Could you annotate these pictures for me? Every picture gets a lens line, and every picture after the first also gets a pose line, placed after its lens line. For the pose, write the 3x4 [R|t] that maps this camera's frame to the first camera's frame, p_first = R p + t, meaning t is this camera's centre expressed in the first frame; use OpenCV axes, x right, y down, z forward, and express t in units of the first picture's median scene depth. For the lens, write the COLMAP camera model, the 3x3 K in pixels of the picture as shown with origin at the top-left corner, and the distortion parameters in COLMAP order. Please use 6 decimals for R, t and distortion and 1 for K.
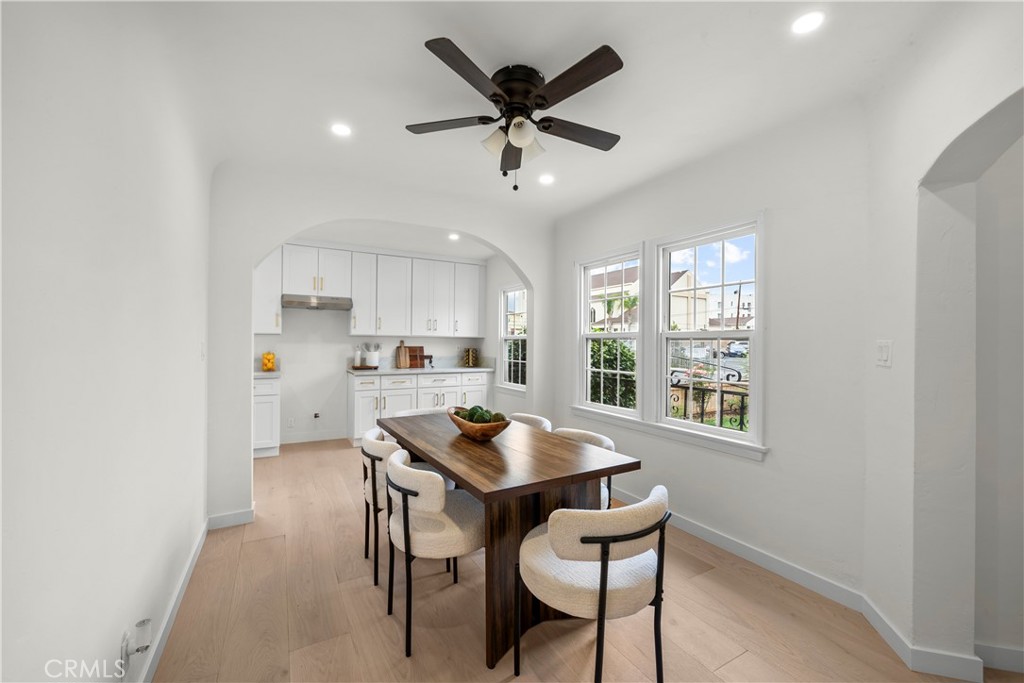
lens RADIAL K [[412.2, 0, 506.8], [0, 412.2, 343.8], [0, 0, 1]] dist [-0.000600, -0.000494]
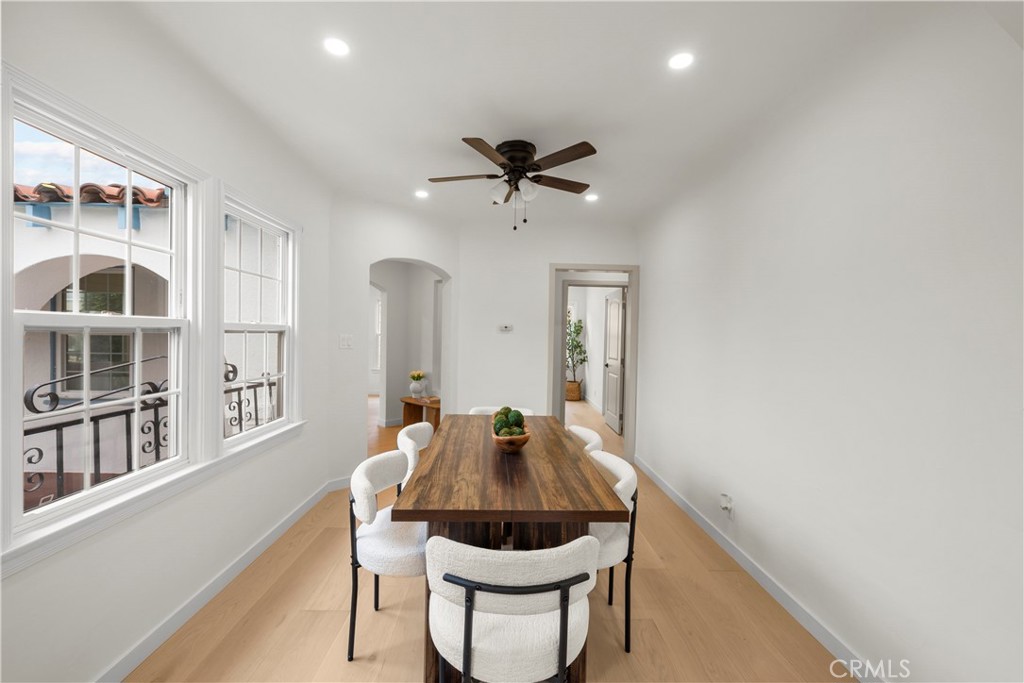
lens RADIAL K [[412.2, 0, 481.1], [0, 412.2, 340.8], [0, 0, 1]] dist [-0.000600, -0.000494]
pose [[-0.883349, -0.033132, 0.467544, -0.191390], [-0.027321, 0.999442, 0.019204, -0.012246], [-0.467919, 0.004190, -0.883761, 0.813521]]
